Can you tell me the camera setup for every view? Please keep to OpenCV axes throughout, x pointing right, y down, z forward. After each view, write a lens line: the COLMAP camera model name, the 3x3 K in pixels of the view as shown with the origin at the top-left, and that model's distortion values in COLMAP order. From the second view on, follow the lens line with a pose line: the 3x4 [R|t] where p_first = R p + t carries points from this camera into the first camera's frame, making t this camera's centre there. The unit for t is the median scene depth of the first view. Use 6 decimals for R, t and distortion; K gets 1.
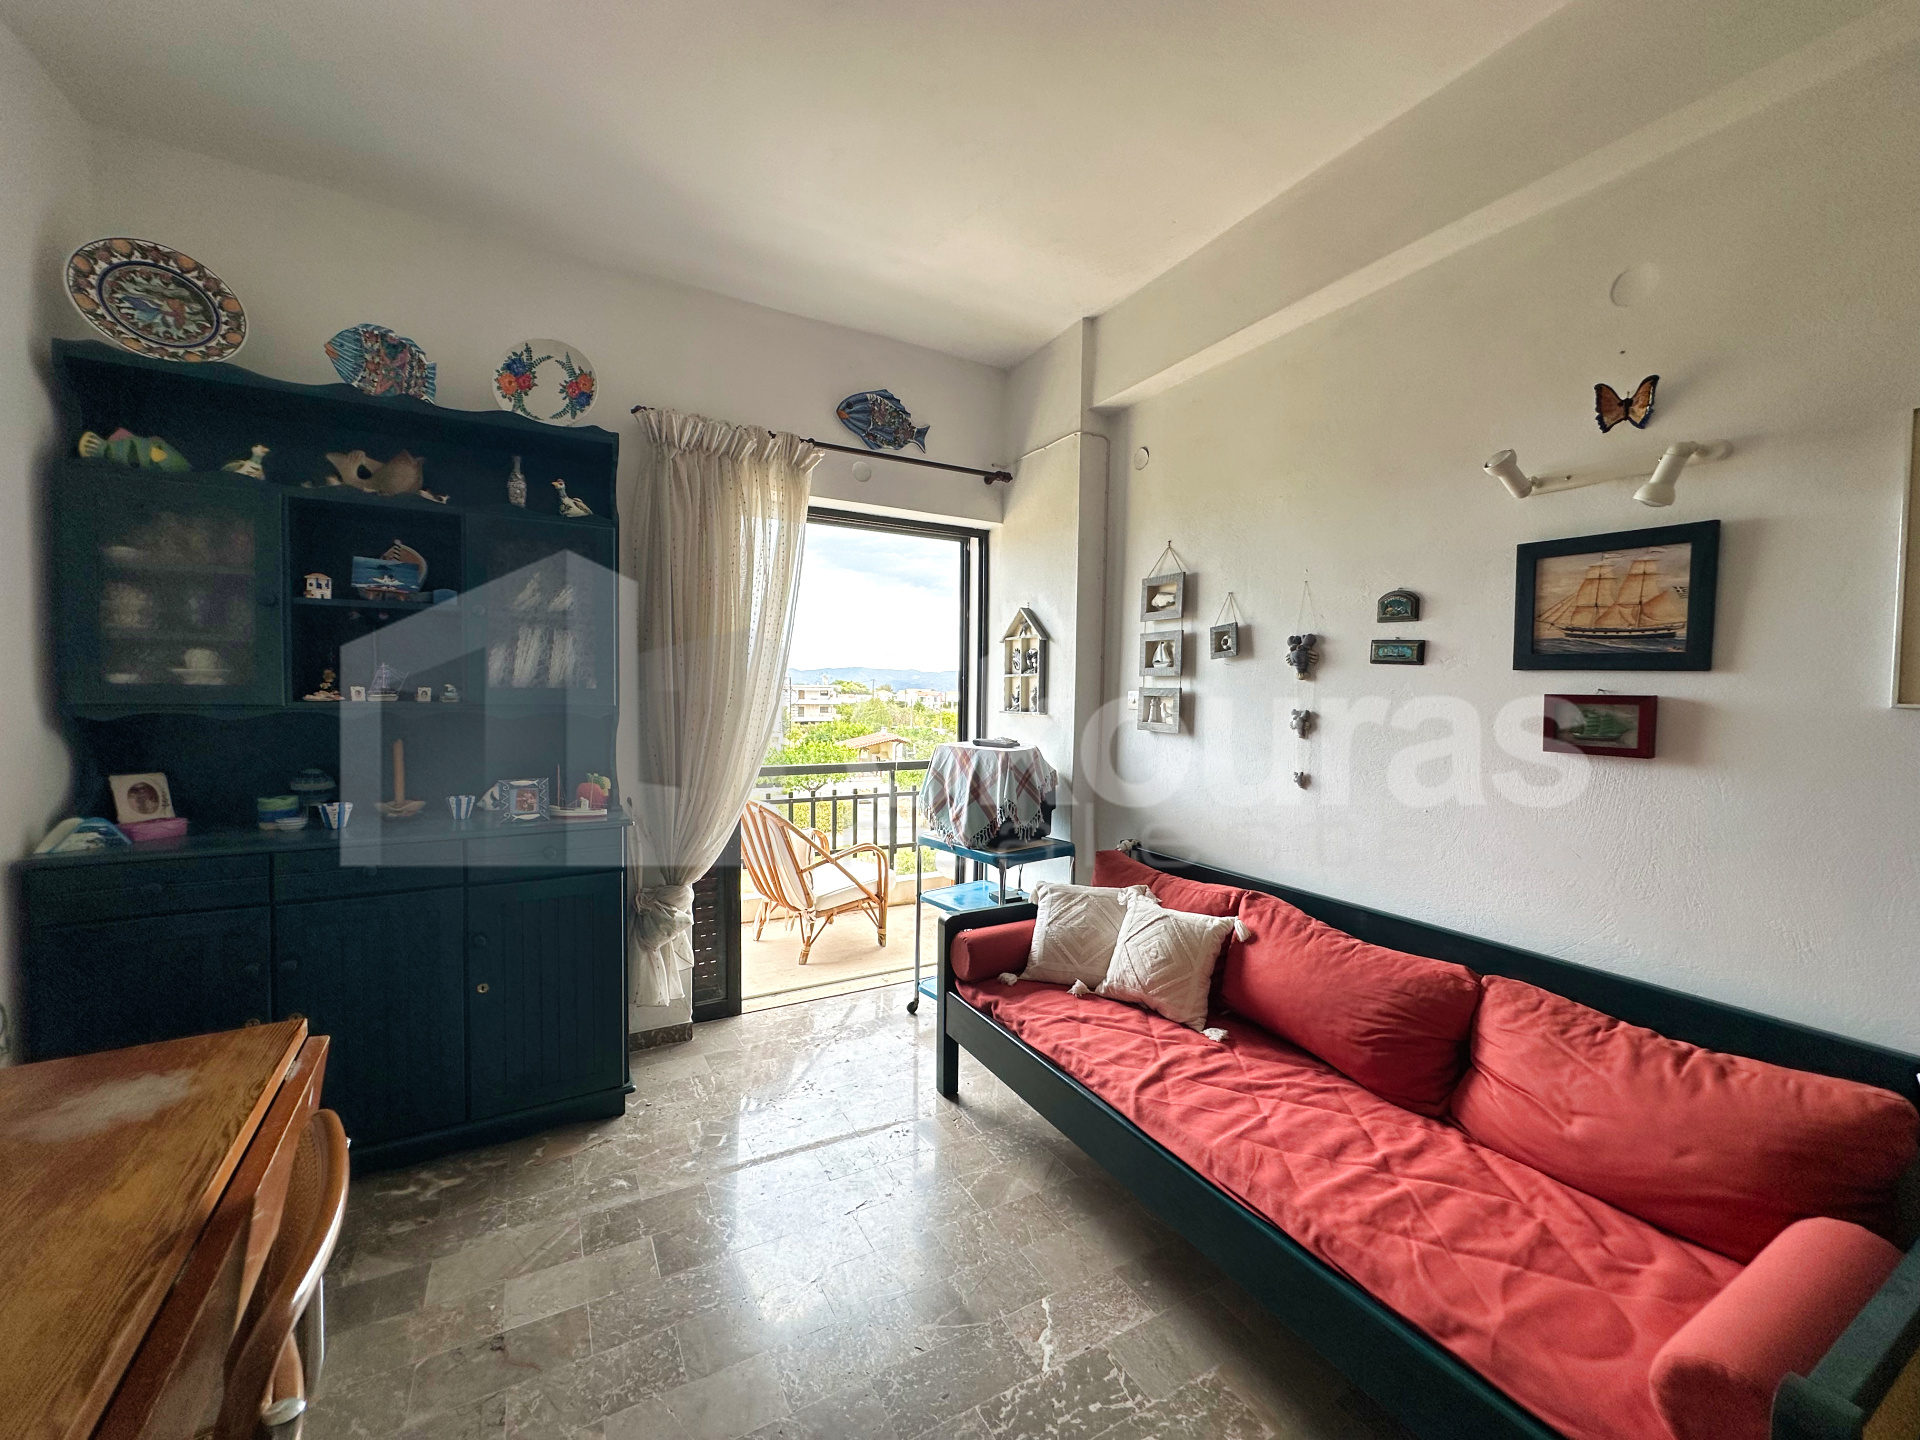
lens RADIAL K [[767.8, 0, 965.8], [0, 767.8, 715.9], [0, 0, 1]] dist [0.001529, 0.000080]
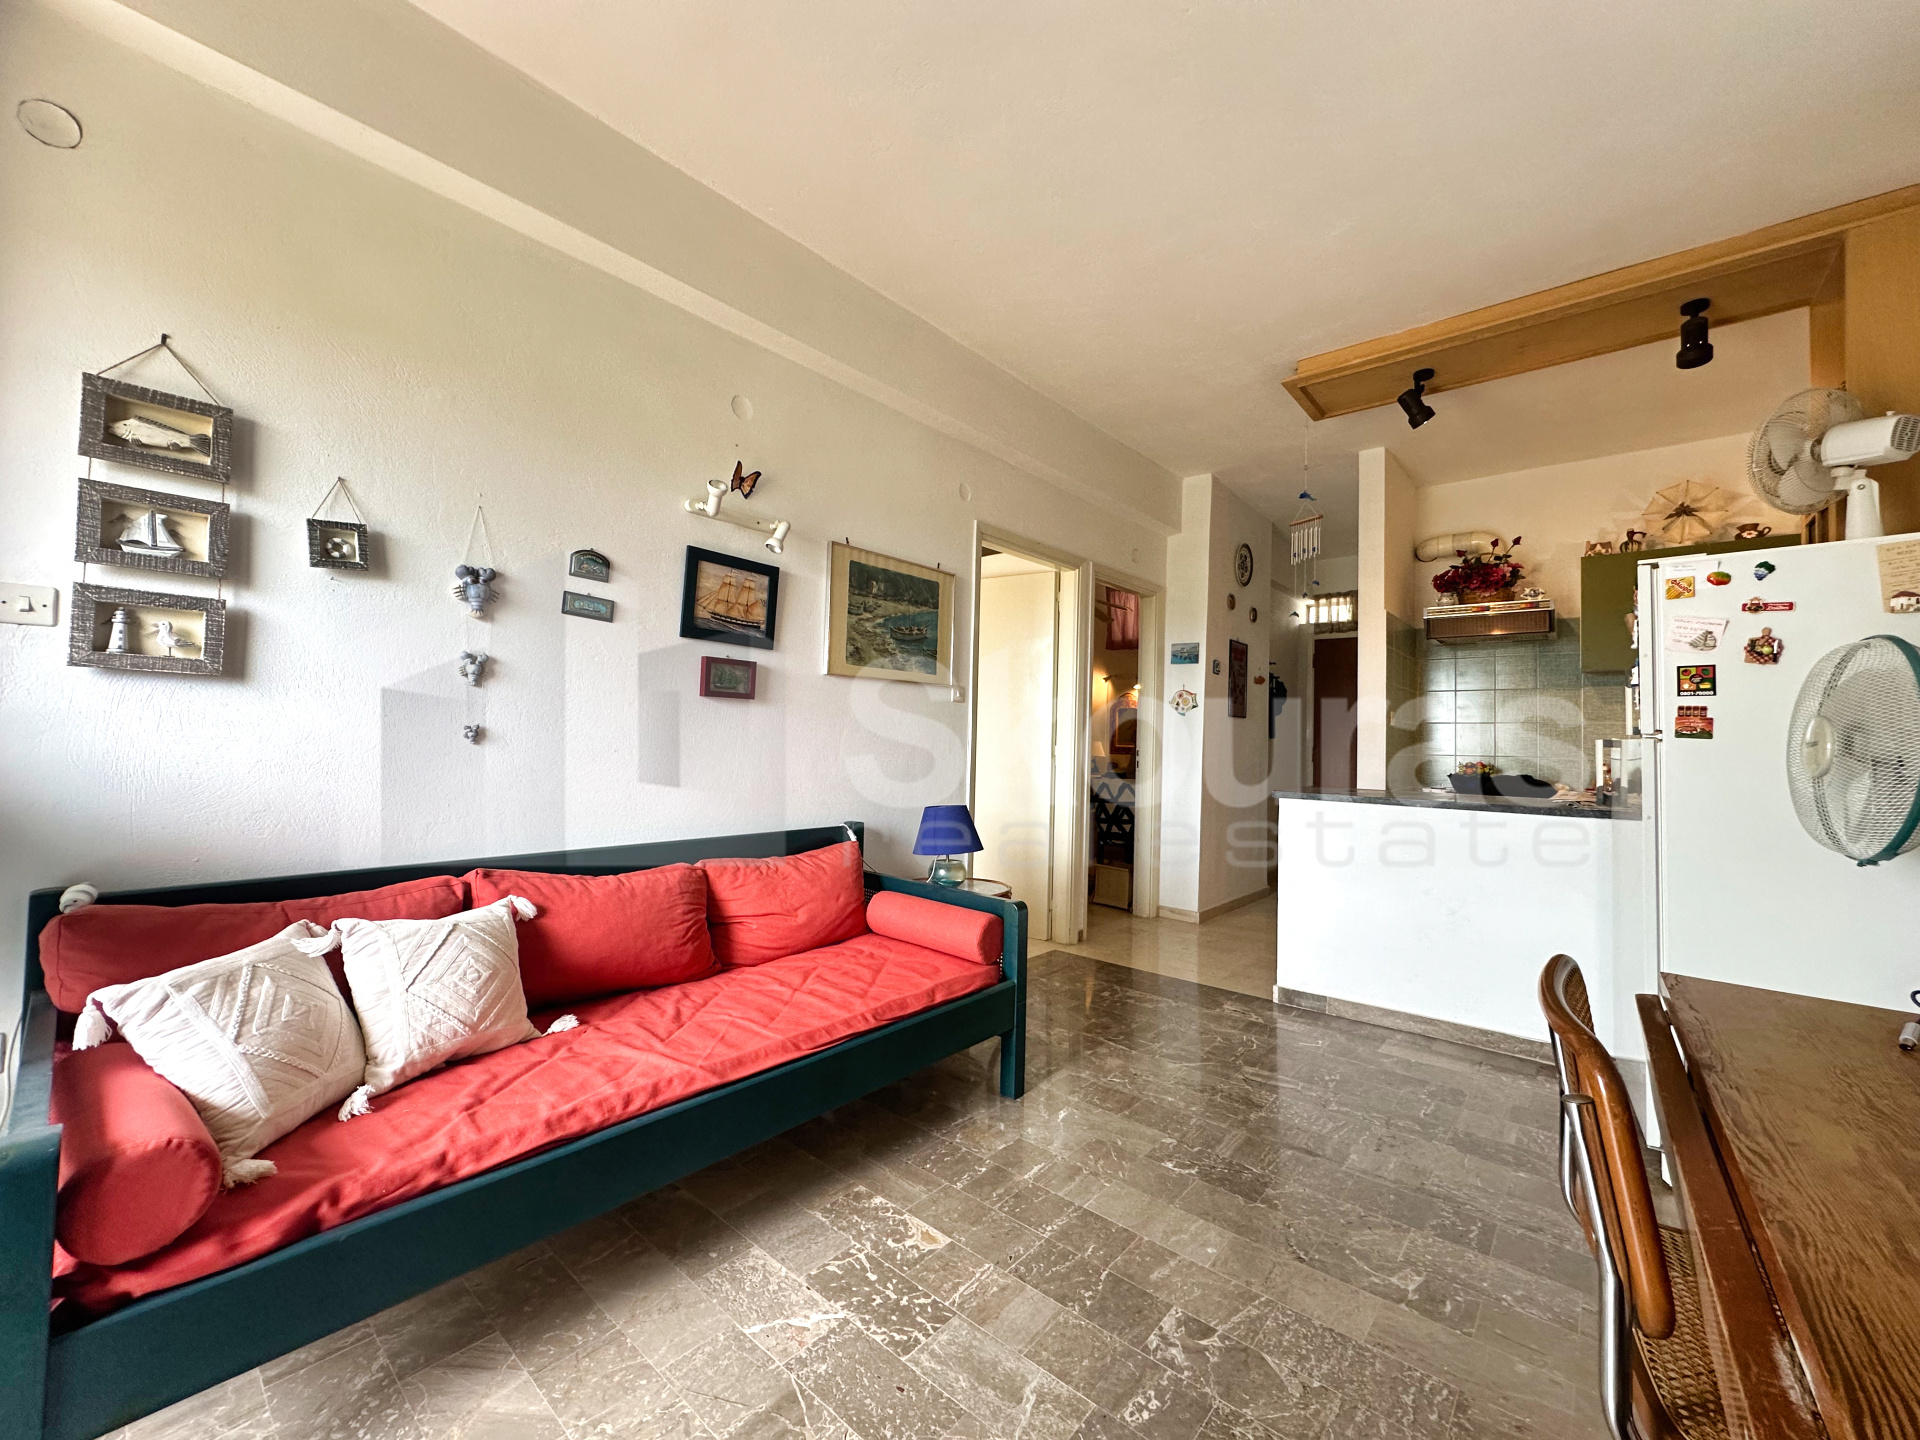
lens RADIAL K [[767.8, 0, 962.2], [0, 767.8, 720.4], [0, 0, 1]] dist [0.001529, 0.000080]
pose [[-0.343673, 0.001893, 0.939087, -0.620457], [0.003492, 0.999994, -0.000738, 0.077634], [-0.939083, 0.003026, -0.343678, 0.863303]]
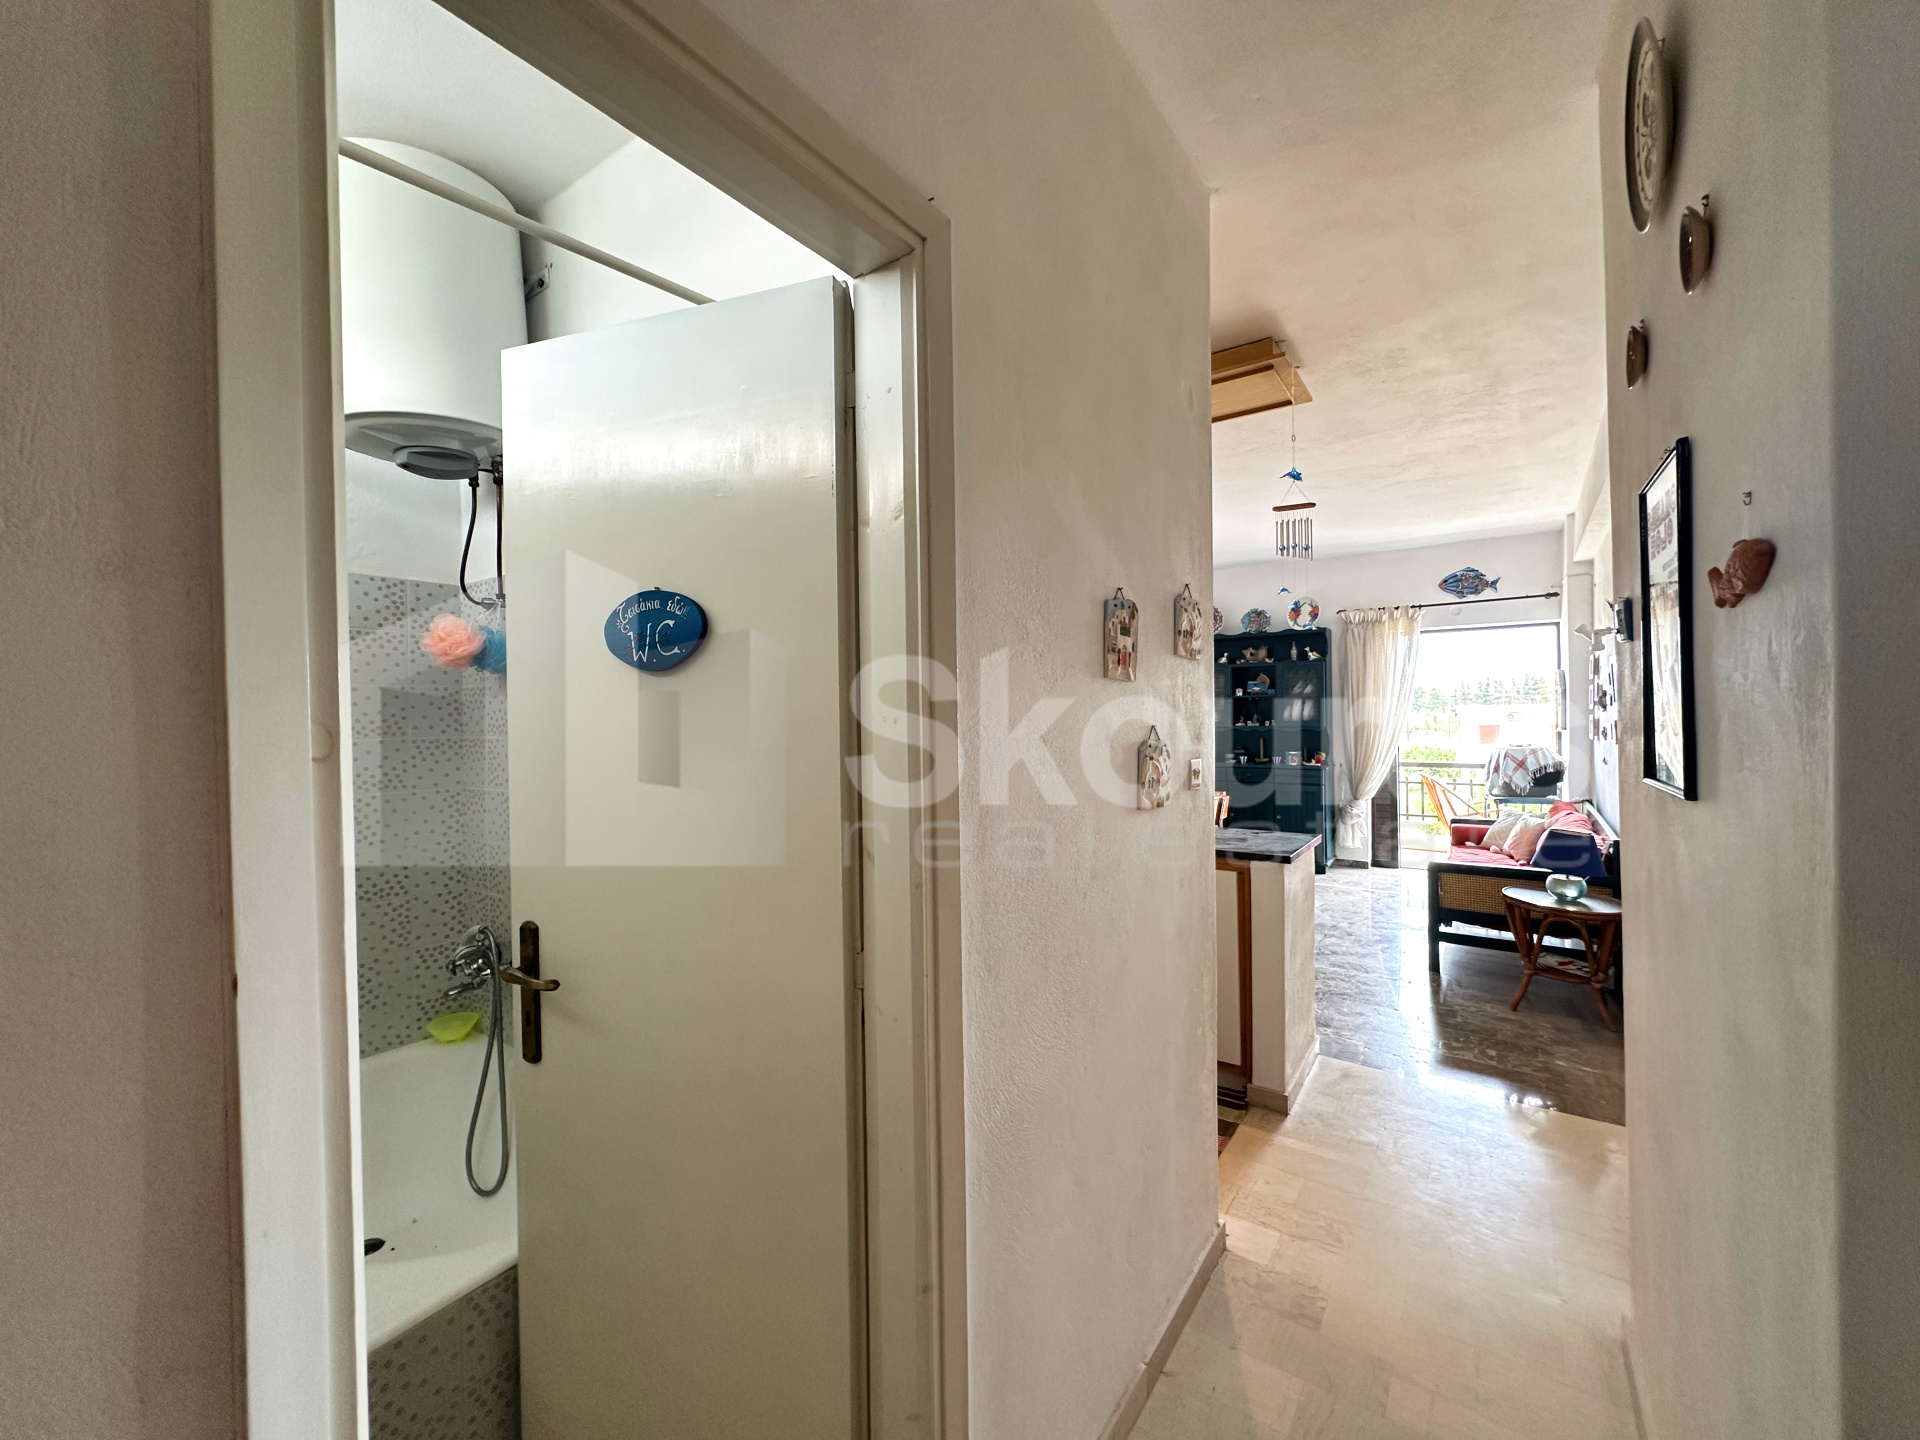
lens RADIAL K [[767.8, 0, 963.1], [0, 767.8, 718.5], [0, 0, 1]] dist [0.001529, 0.000080]
pose [[0.431531, -0.018217, -0.901914, 1.631214], [-0.010090, 0.999636, -0.025019, 0.042861], [0.902042, 0.019896, 0.431190, -1.506212]]
